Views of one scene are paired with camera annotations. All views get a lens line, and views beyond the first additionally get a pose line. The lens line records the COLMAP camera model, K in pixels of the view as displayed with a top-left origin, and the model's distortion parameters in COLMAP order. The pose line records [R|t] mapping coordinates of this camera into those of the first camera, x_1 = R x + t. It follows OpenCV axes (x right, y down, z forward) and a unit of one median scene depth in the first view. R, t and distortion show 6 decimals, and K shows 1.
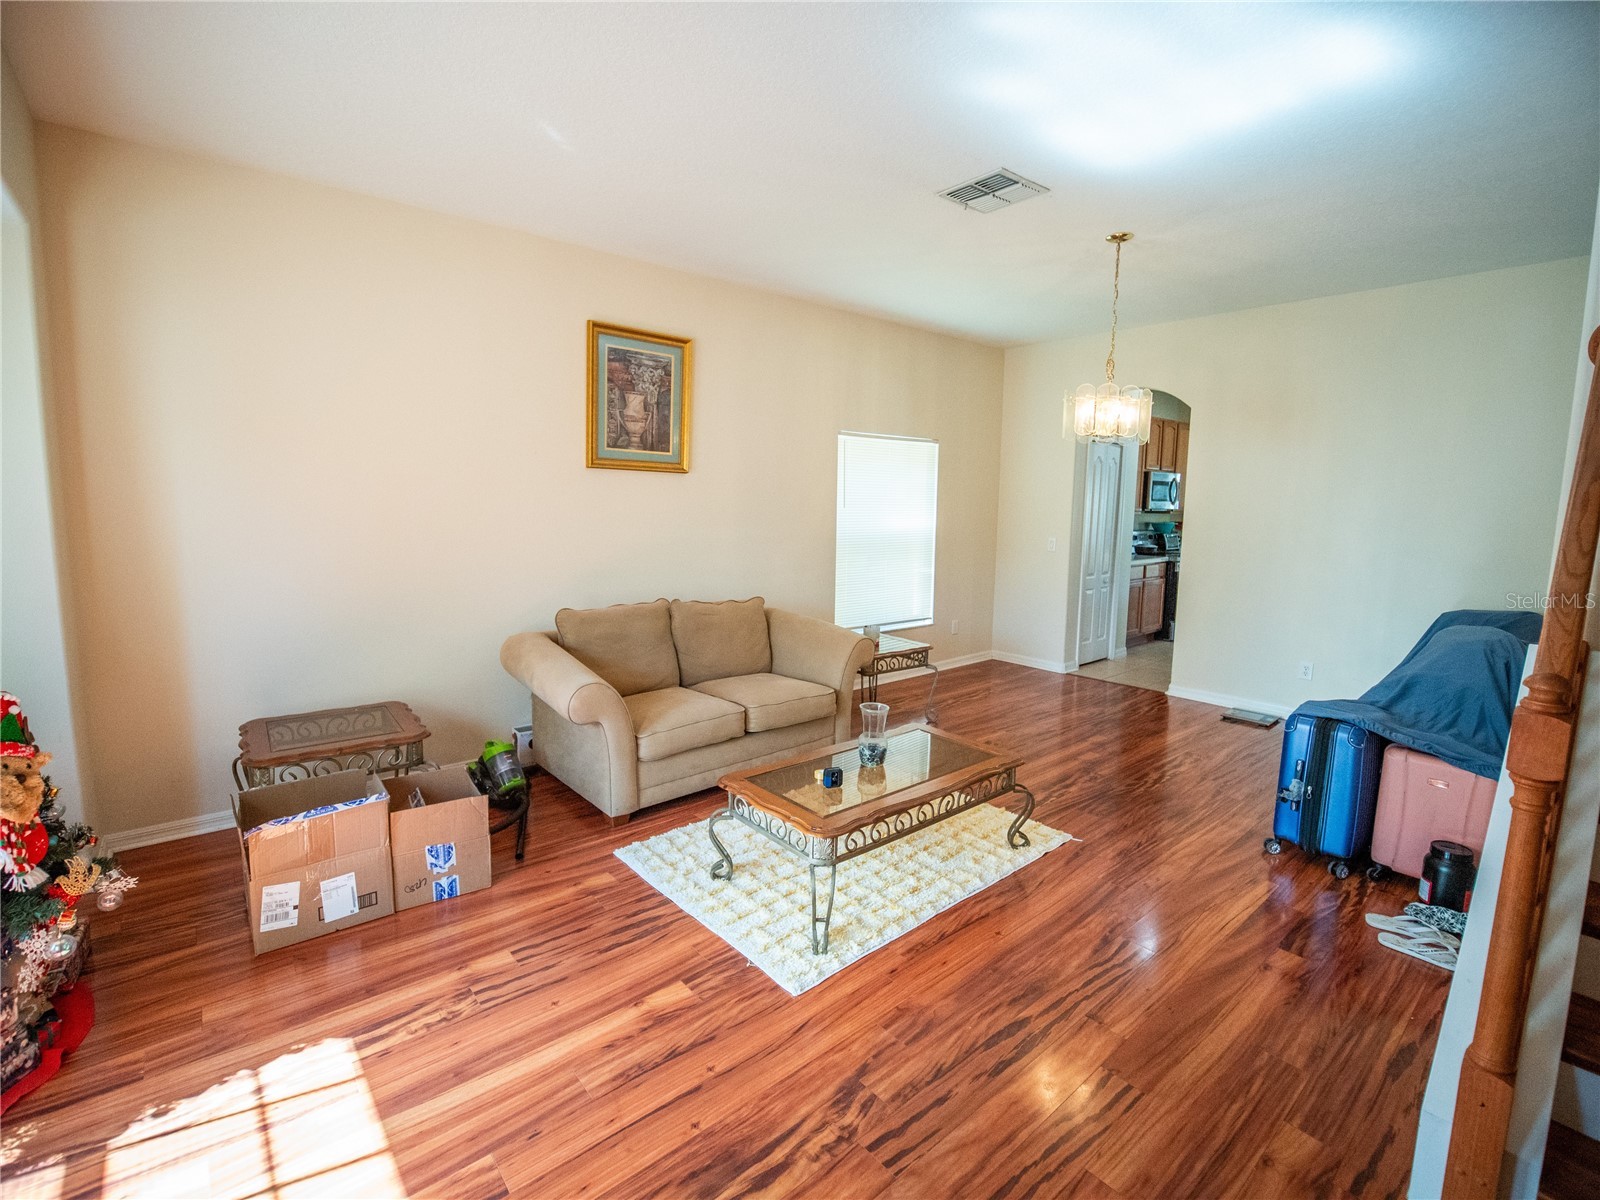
lens RADIAL K [[725.5, 0, 790.3], [0, 725.5, 585.8], [0, 0, 1]] dist [-0.015946, -0.001537]
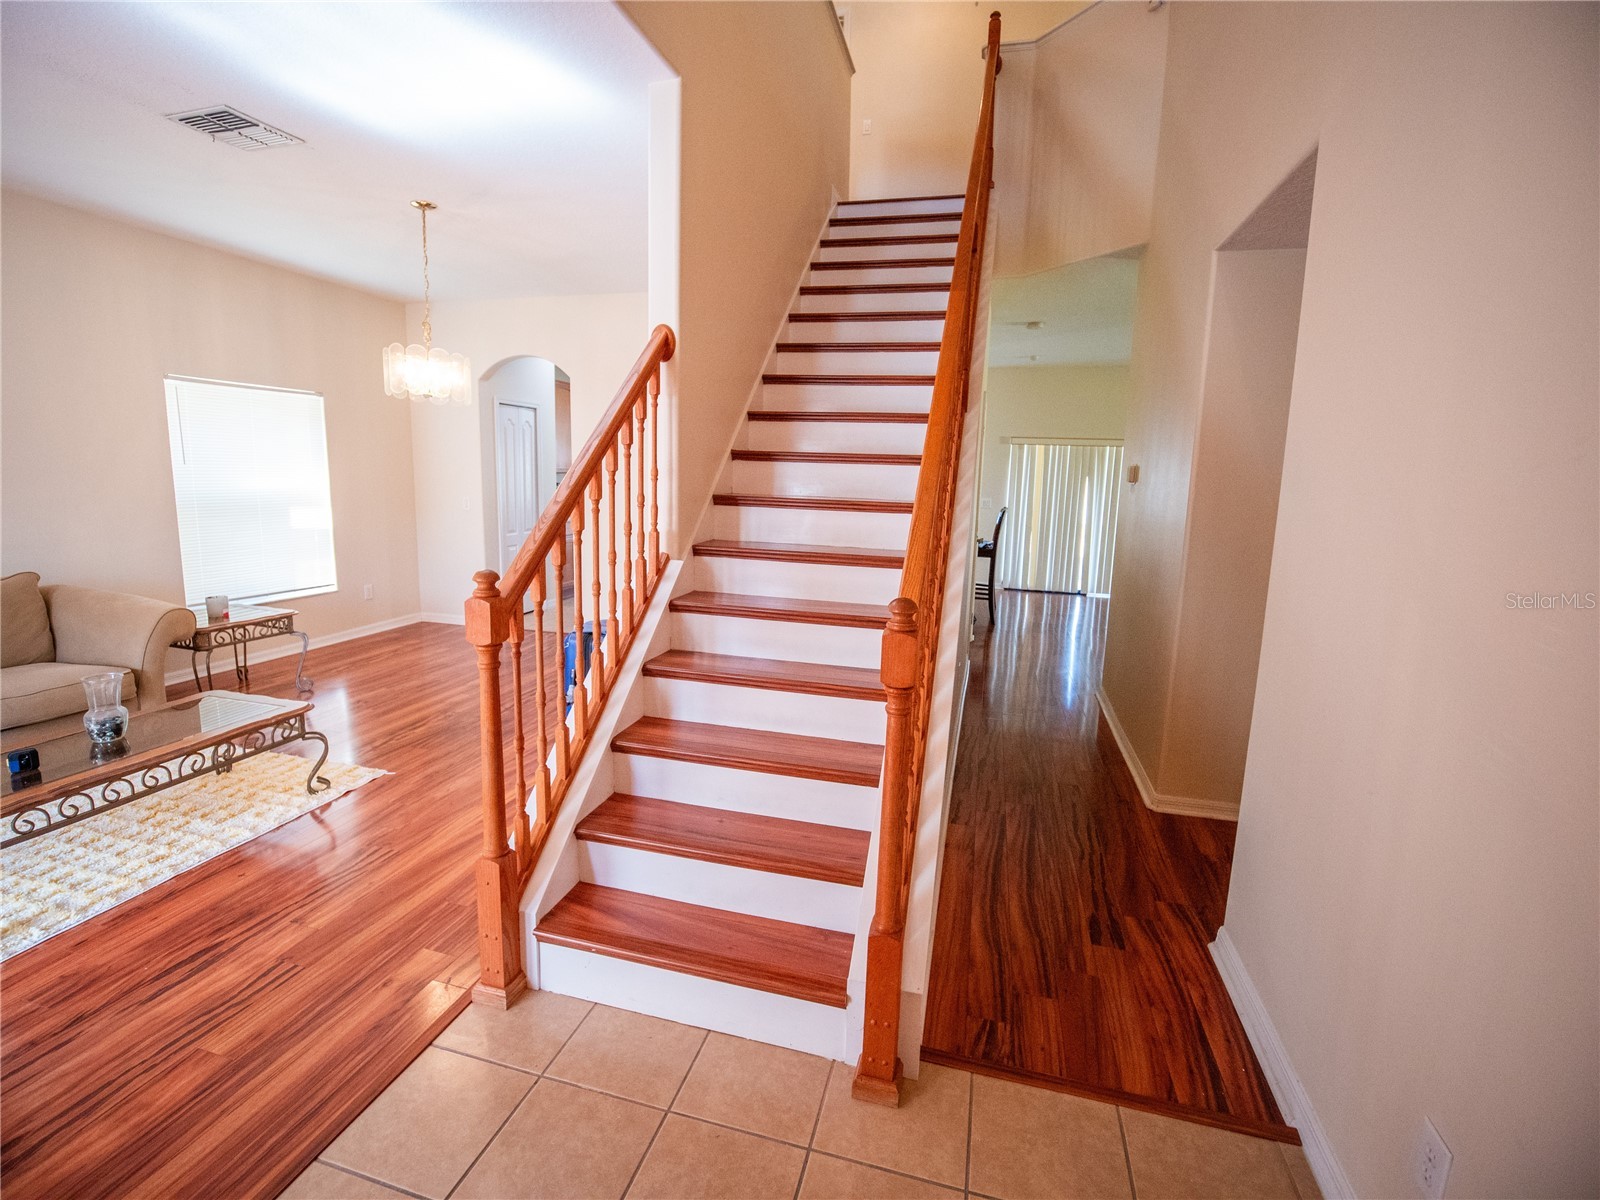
lens RADIAL K [[725.5, 0, 790.3], [0, 725.5, 585.8], [0, 0, 1]] dist [-0.015946, -0.001537]
pose [[0.820291, -0.080584, 0.566242, 0.309964], [0.054002, 0.996514, 0.063589, 0.039630], [-0.569392, -0.021583, 0.821783, -0.218325]]
